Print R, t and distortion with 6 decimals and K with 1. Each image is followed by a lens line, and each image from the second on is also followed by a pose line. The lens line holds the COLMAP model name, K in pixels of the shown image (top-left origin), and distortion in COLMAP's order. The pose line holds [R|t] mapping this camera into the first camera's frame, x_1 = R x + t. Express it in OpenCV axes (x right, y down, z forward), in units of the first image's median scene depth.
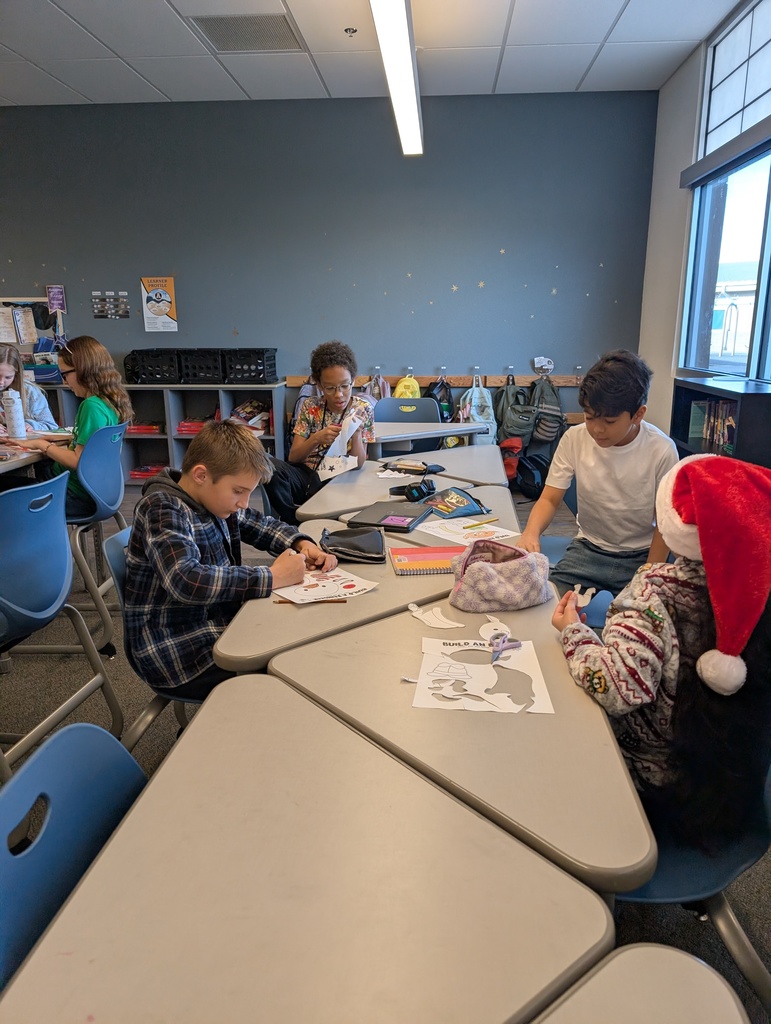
lens RADIAL K [[715.5, 0, 394.9], [0, 715.5, 539.4], [0, 0, 1]] dist [0.014539, -0.010546]
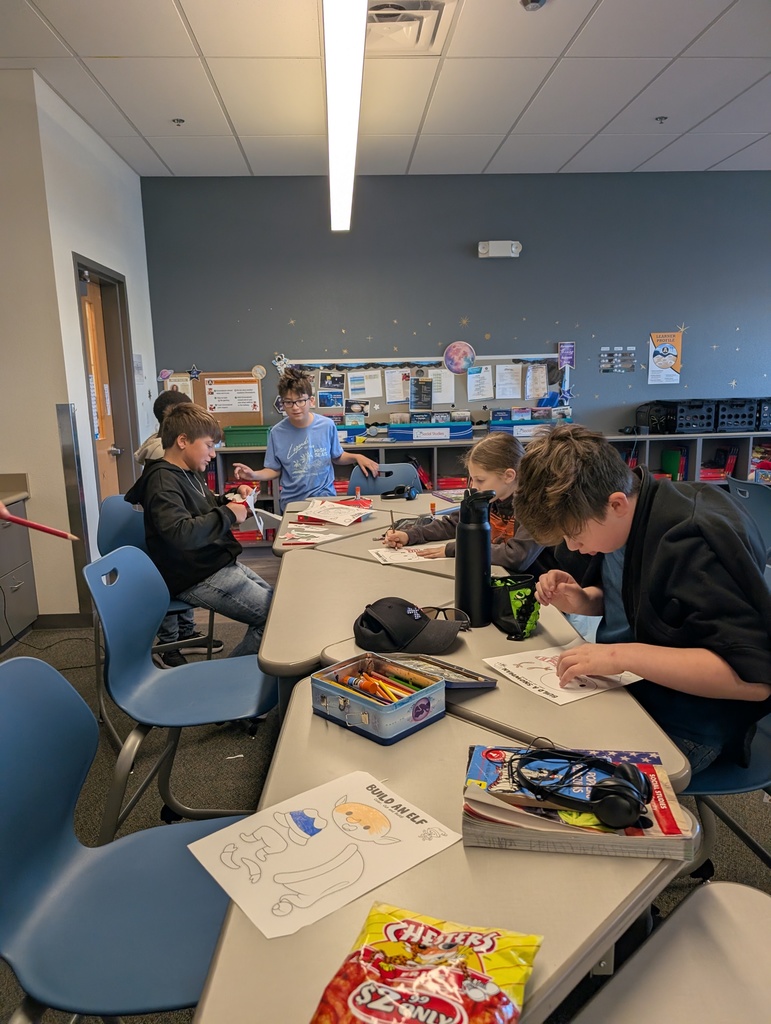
lens RADIAL K [[715.5, 0, 387.5], [0, 715.5, 515.5], [0, 0, 1]] dist [0.014539, -0.010546]
pose [[0.991143, -0.042588, 0.125781, -0.859263], [0.056334, 0.992572, -0.107834, -0.016018], [-0.120254, 0.113964, 0.986180, 0.061798]]
